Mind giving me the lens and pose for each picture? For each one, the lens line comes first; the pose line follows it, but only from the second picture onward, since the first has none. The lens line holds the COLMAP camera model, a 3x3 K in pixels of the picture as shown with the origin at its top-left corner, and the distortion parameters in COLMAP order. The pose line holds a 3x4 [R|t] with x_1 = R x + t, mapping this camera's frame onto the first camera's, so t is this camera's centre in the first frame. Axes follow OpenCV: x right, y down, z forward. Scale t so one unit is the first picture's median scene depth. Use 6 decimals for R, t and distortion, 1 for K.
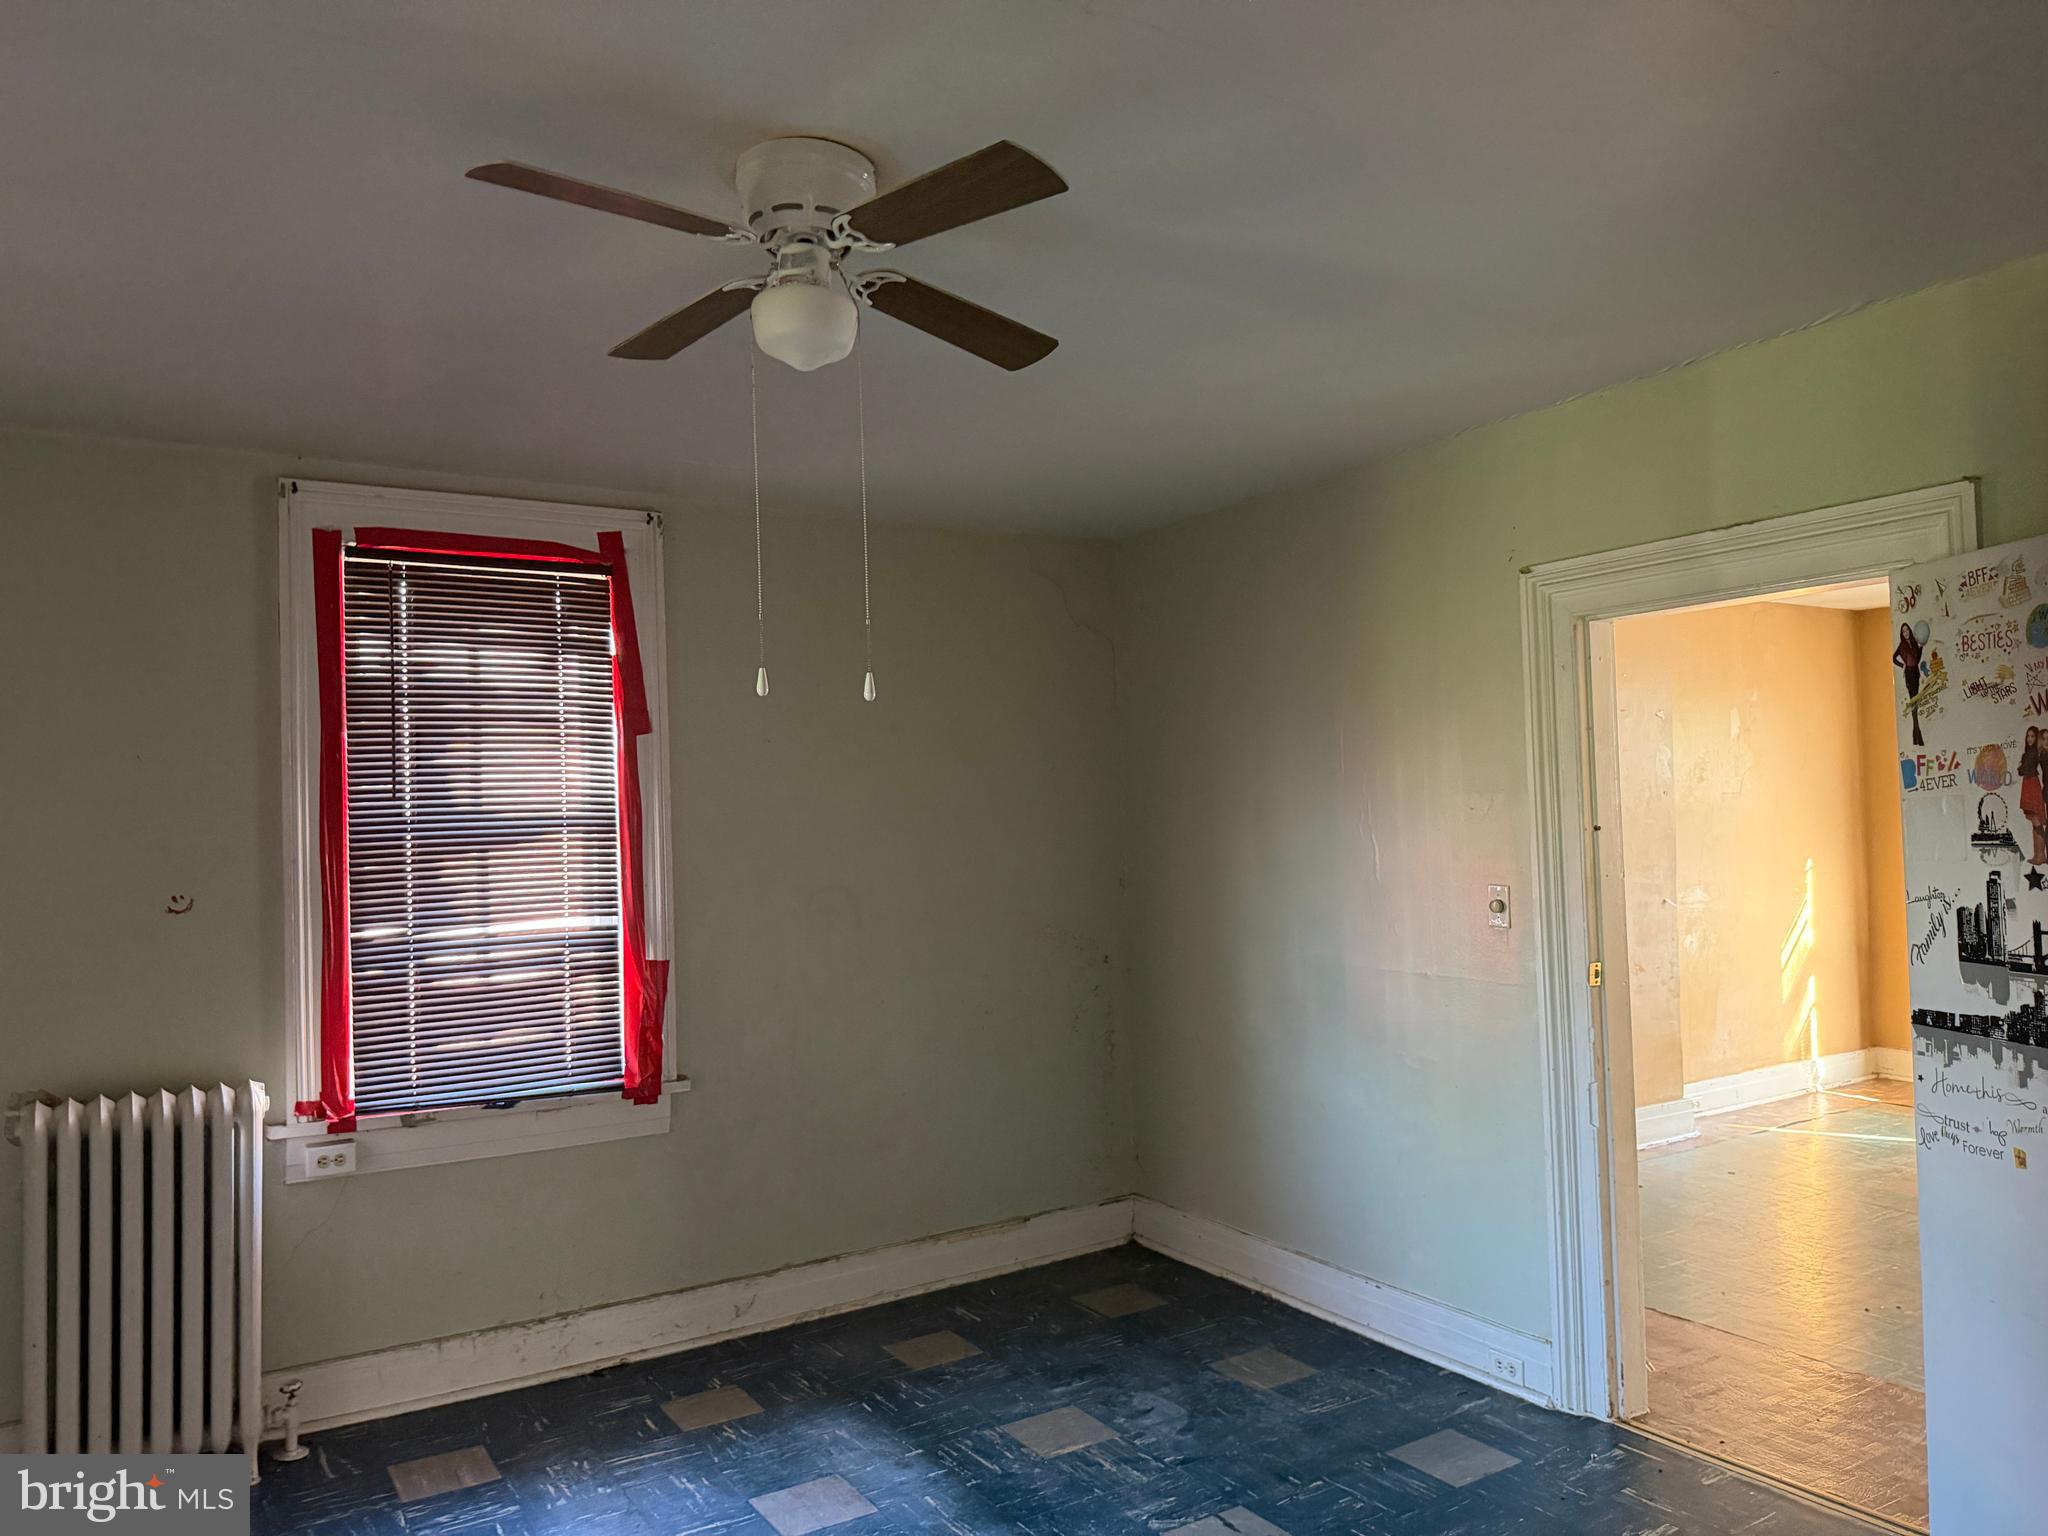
lens RADIAL K [[1454.1, 0, 1020.2], [0, 1454.1, 785.5], [0, 0, 1]] dist [0.067064, -0.096943]
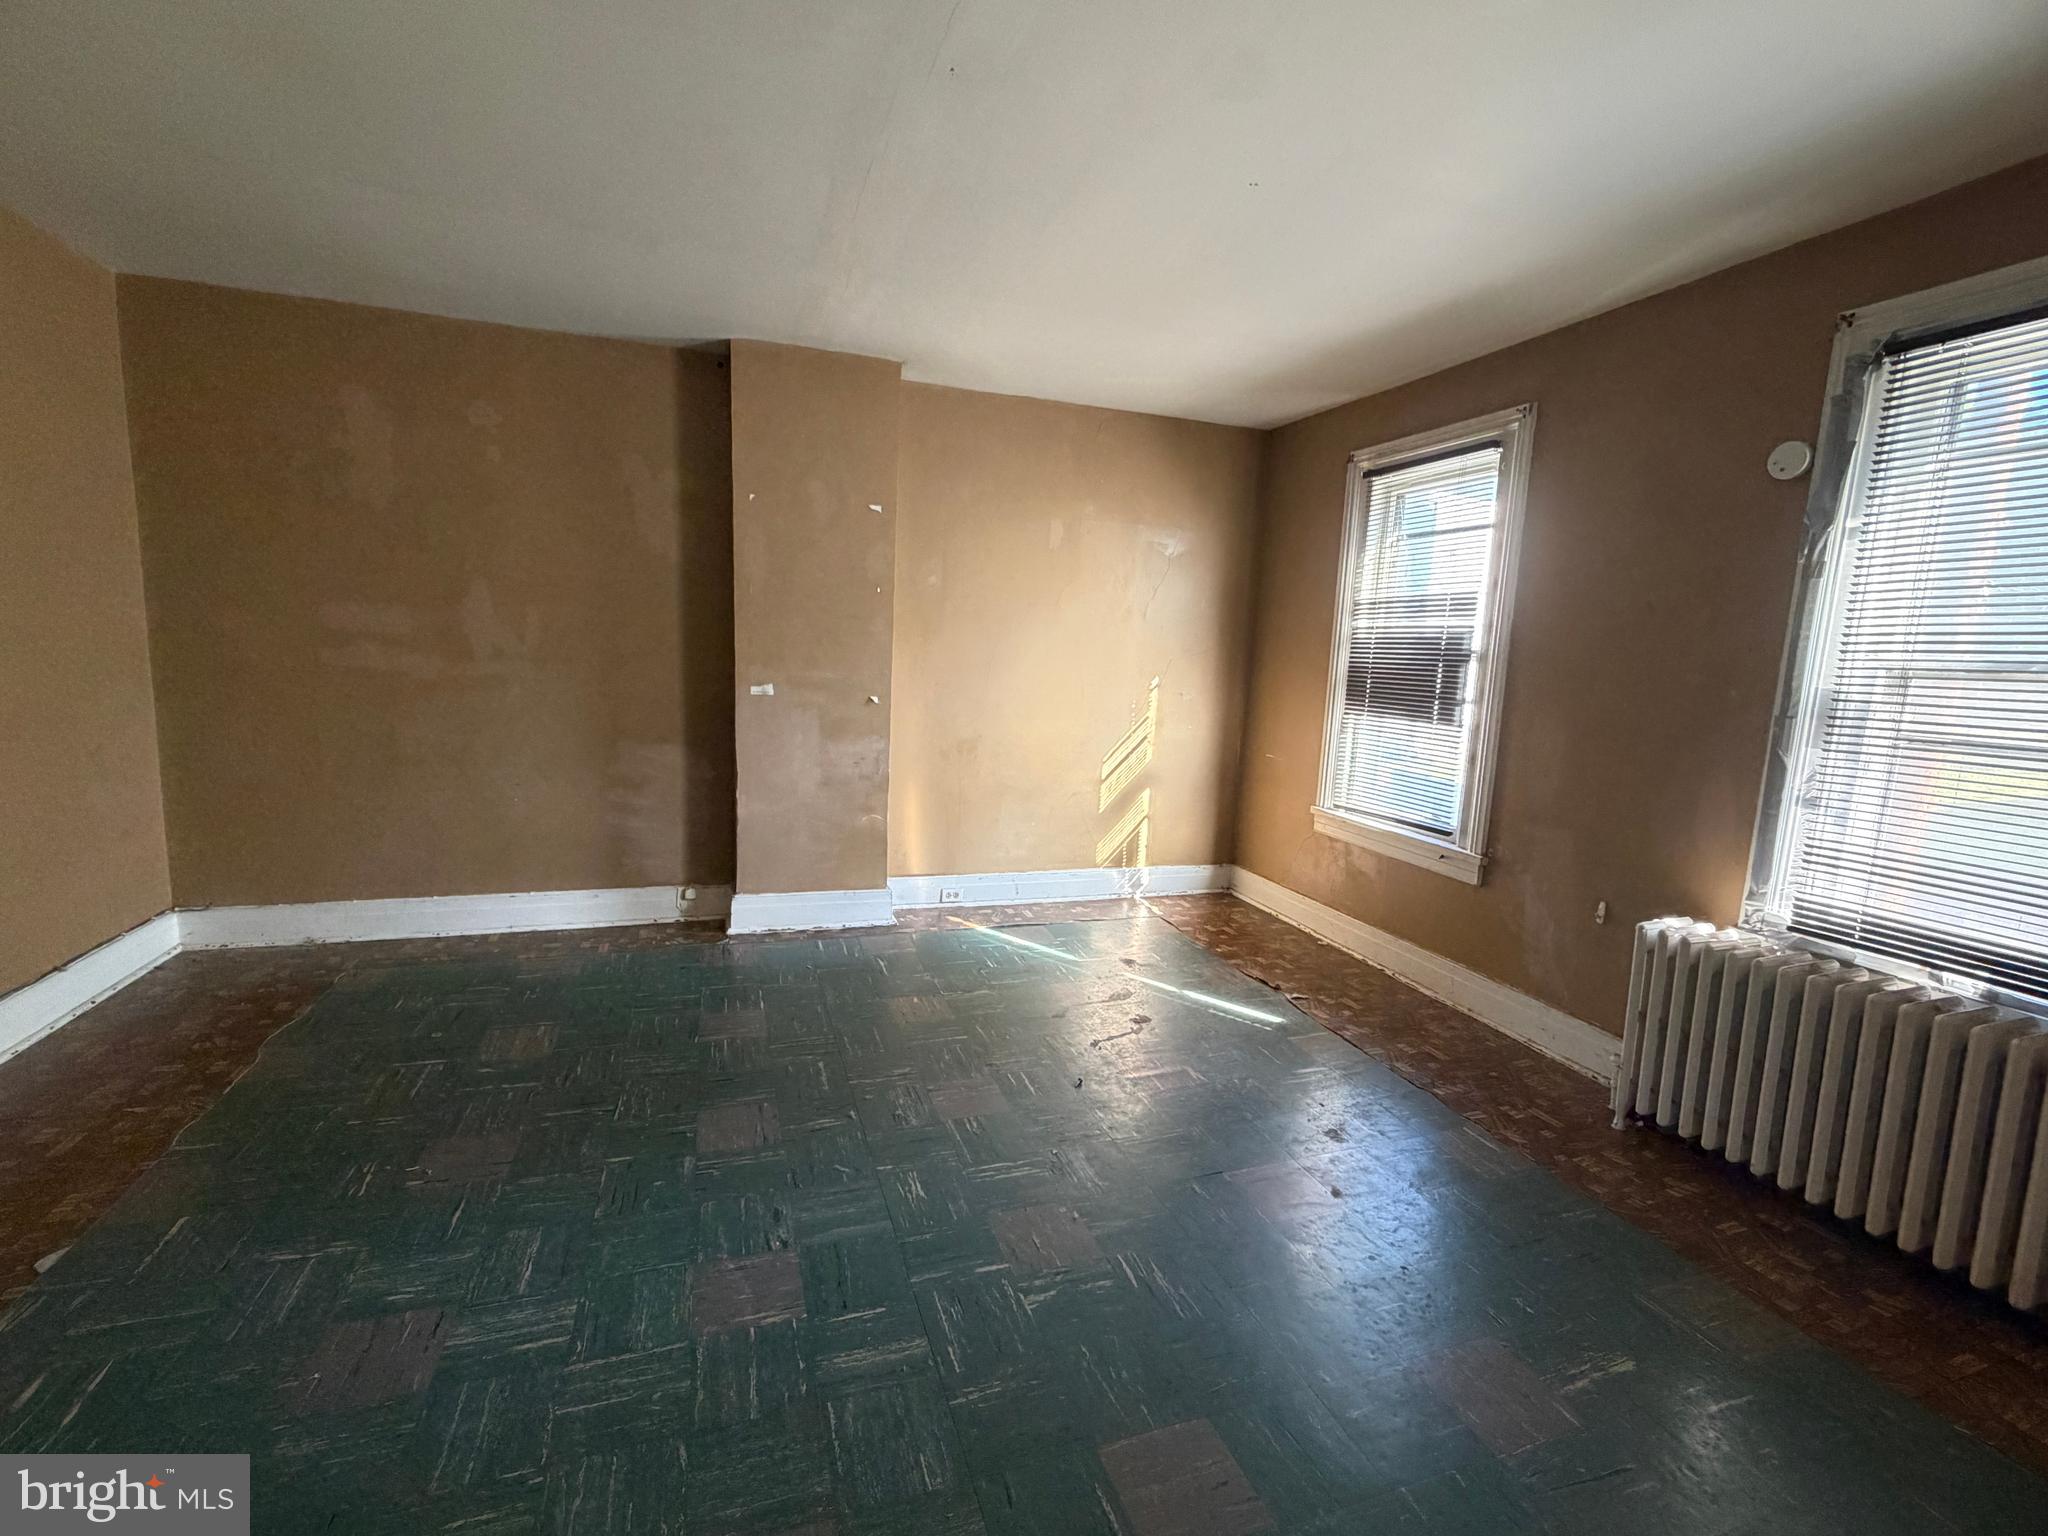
lens RADIAL K [[906.9, 0, 1026.0], [0, 906.9, 769.7], [0, 0, 1]] dist [-0.000426, -0.000750]
pose [[0.966237, 0.097872, -0.238343, 0.671335], [-0.059955, 0.985059, 0.161445, 0.018524], [0.250583, -0.141704, 0.957668, 0.403475]]
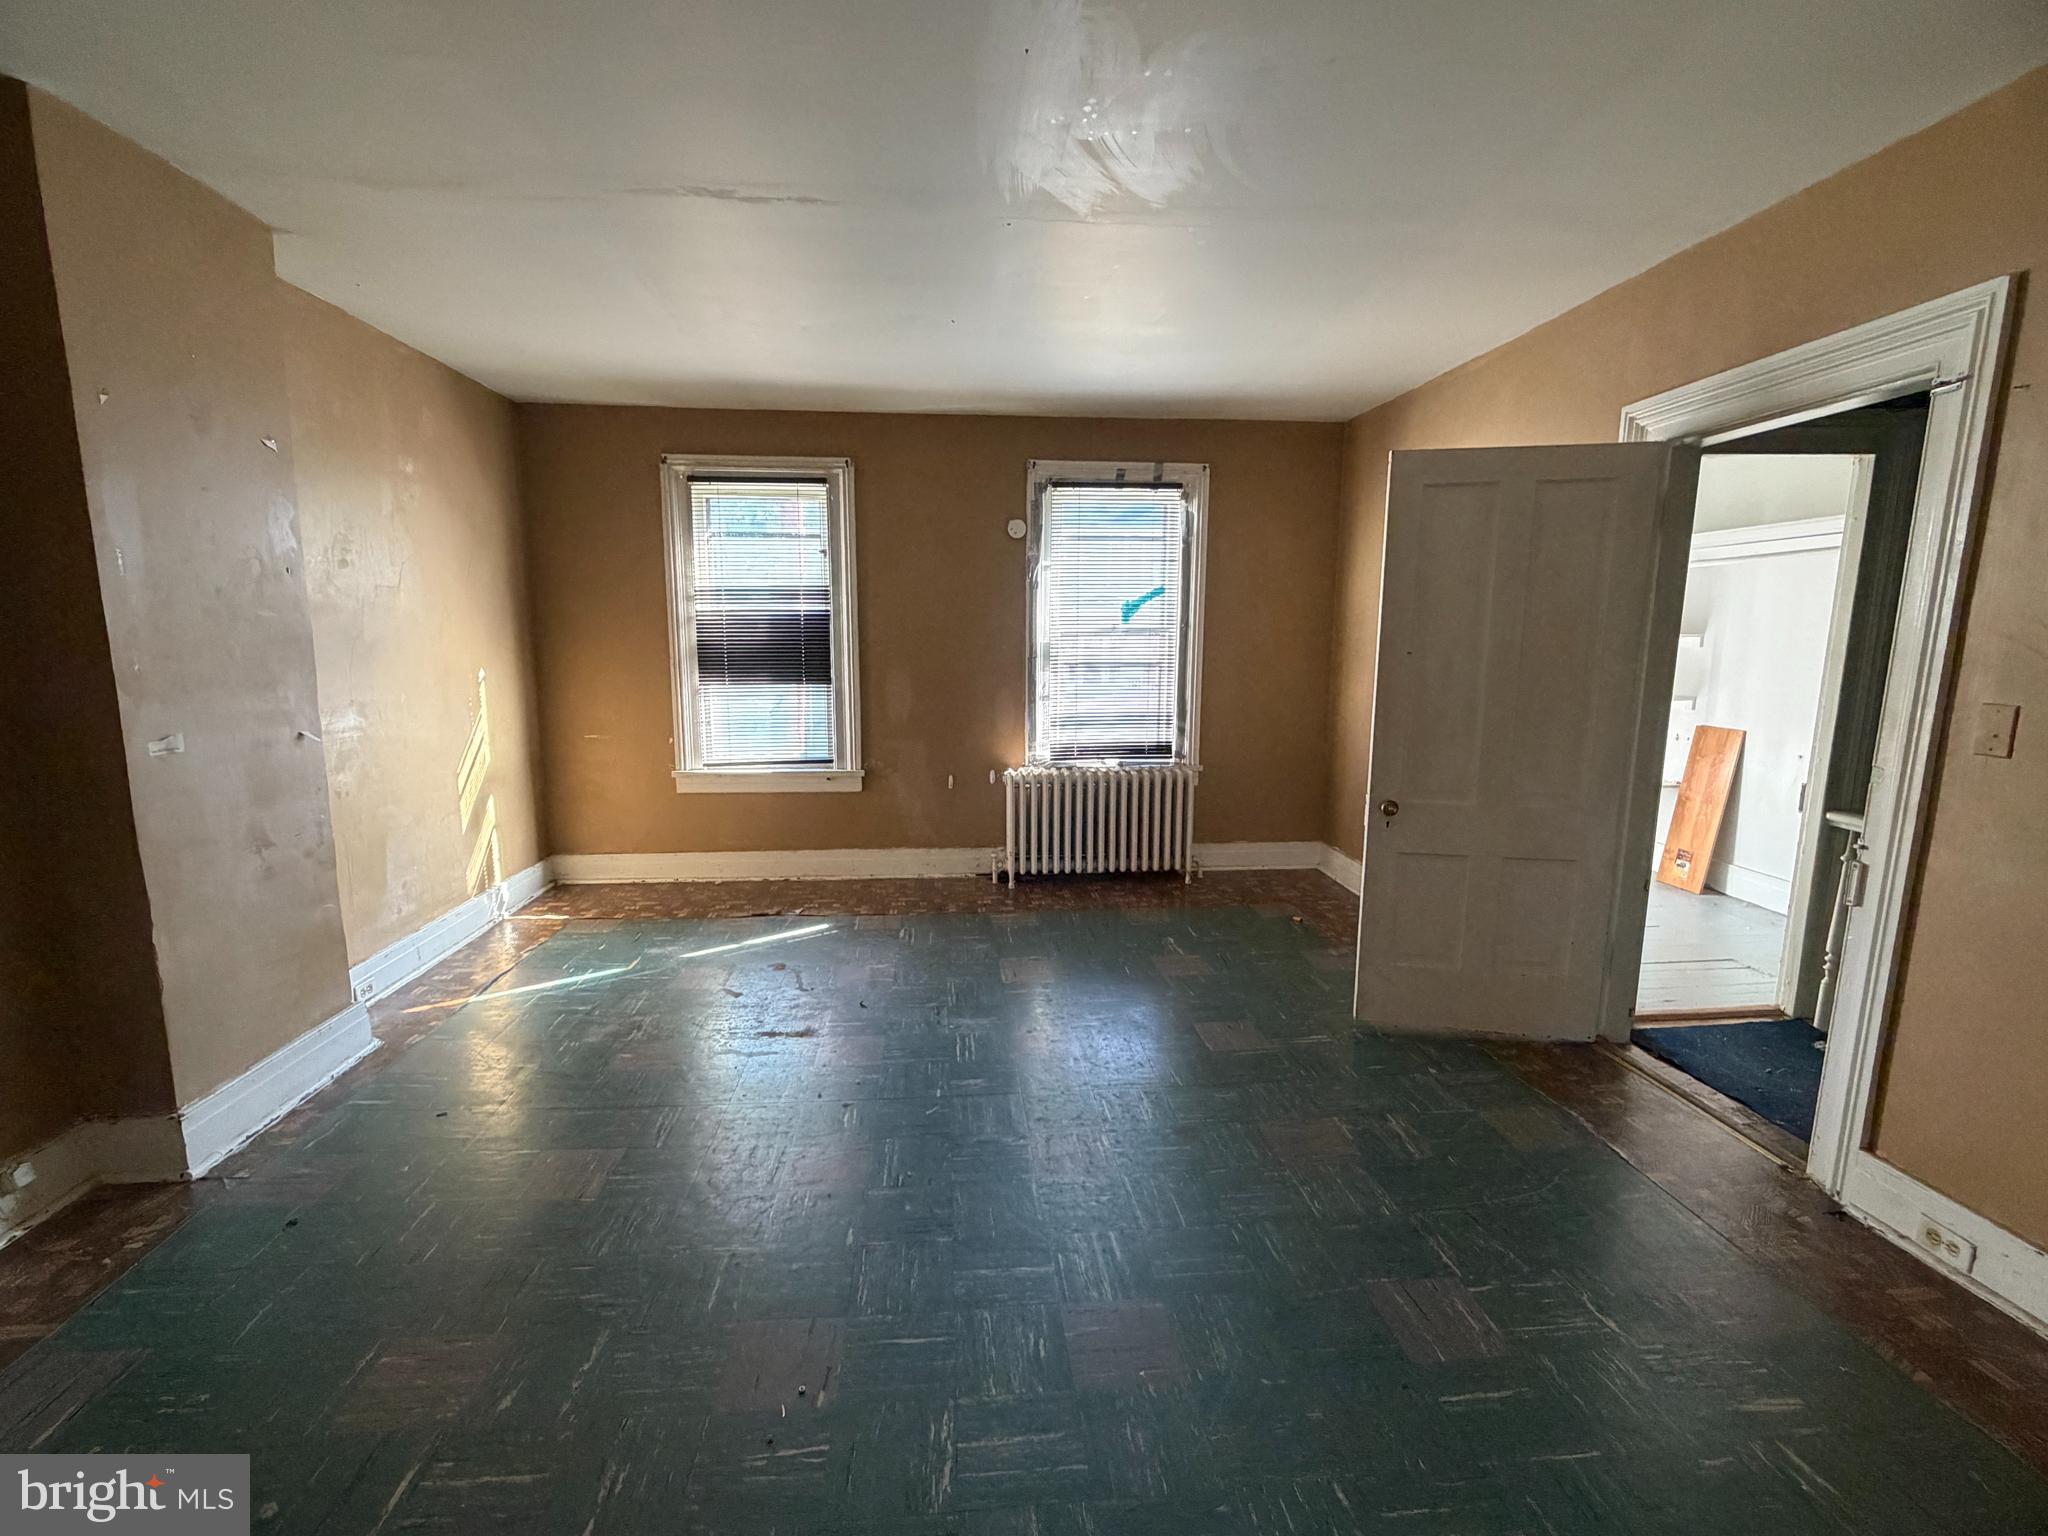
lens RADIAL K [[906.9, 0, 1024.0], [0, 906.9, 765.6], [0, 0, 1]] dist [-0.000426, -0.000750]
pose [[0.463870, -0.107431, 0.879365, 0.216754], [-0.030849, 0.990059, 0.137228, 0.024116], [-0.885366, -0.090784, 0.455945, 0.494576]]
